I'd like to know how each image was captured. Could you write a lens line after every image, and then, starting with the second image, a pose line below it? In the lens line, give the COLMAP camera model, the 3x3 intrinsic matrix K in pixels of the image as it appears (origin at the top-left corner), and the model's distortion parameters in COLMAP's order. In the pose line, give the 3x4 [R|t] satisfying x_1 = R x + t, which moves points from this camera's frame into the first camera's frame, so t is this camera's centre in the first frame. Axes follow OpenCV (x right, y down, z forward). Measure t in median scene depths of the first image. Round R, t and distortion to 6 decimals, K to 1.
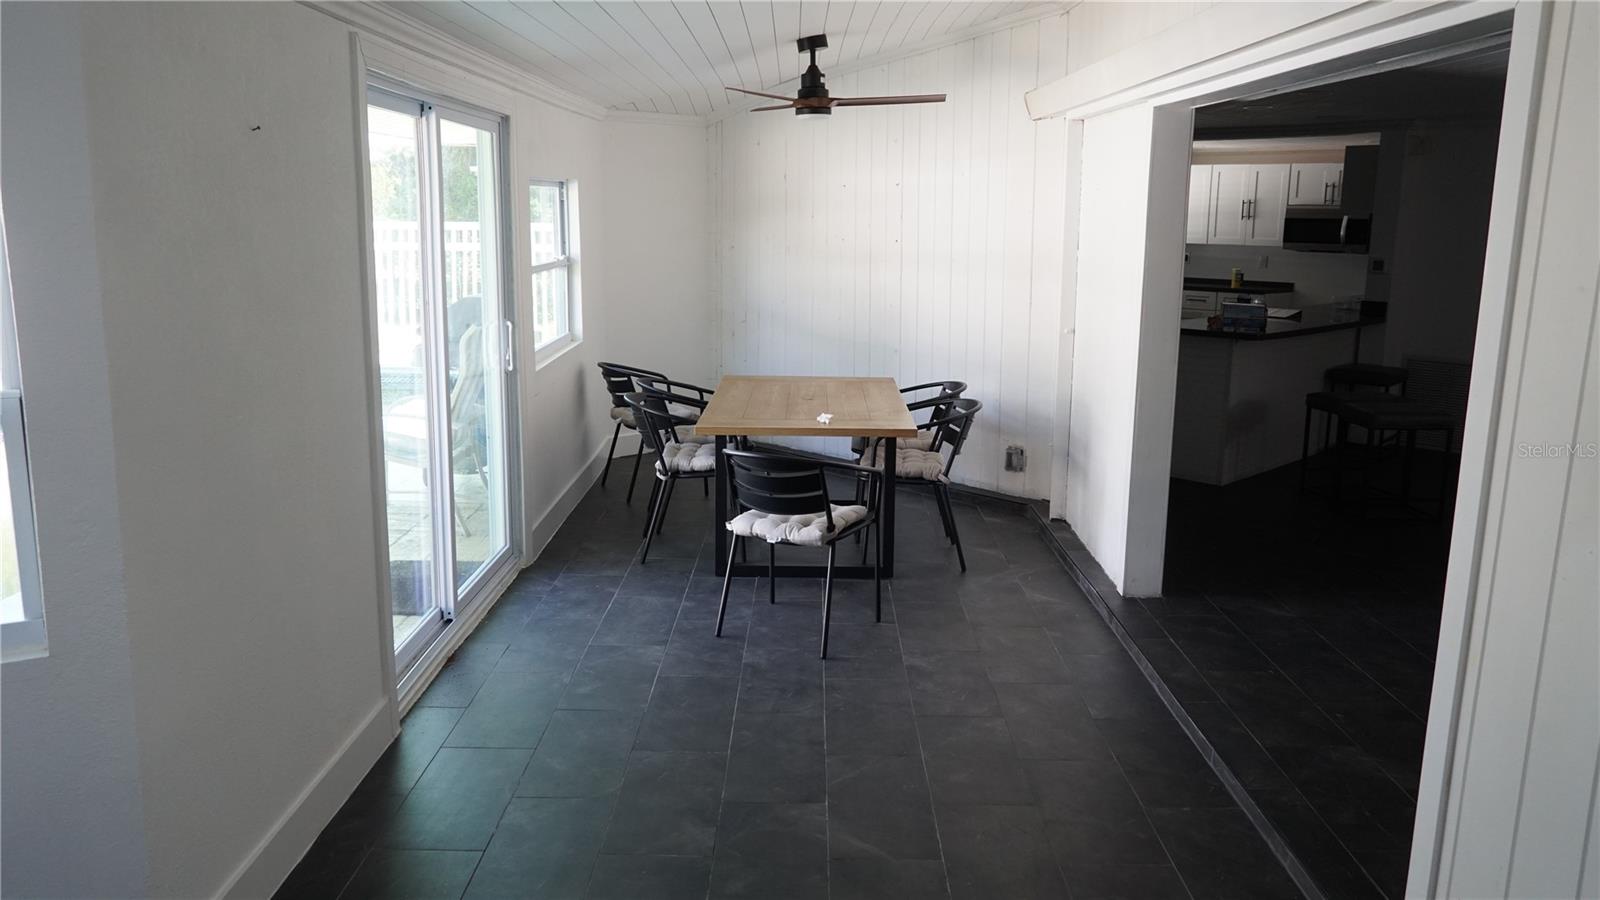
lens RADIAL K [[1196.7, 0, 800.0], [0, 1196.7, 450.0], [0, 0, 1]] dist [-0.038807, 0.001706]
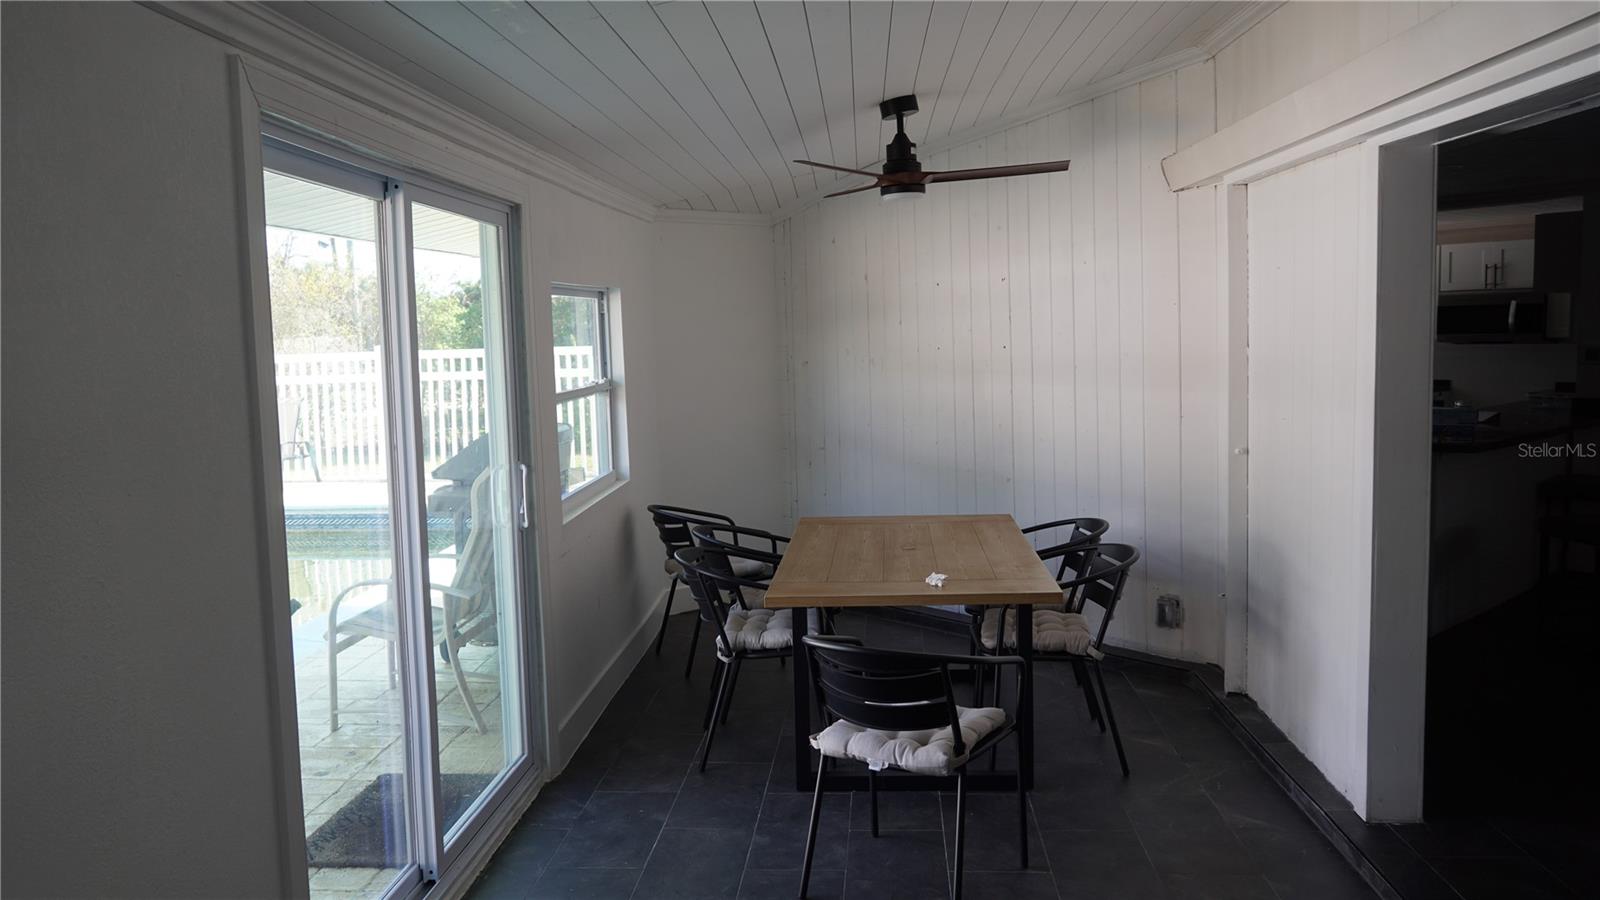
lens RADIAL K [[1196.7, 0, 800.0], [0, 1196.7, 450.0], [0, 0, 1]] dist [-0.038807, 0.001706]
pose [[0.997558, -0.032426, -0.061865, -0.014287], [0.026258, 0.994836, -0.098040, -0.033098], [0.064724, 0.096176, 0.993258, 0.218298]]
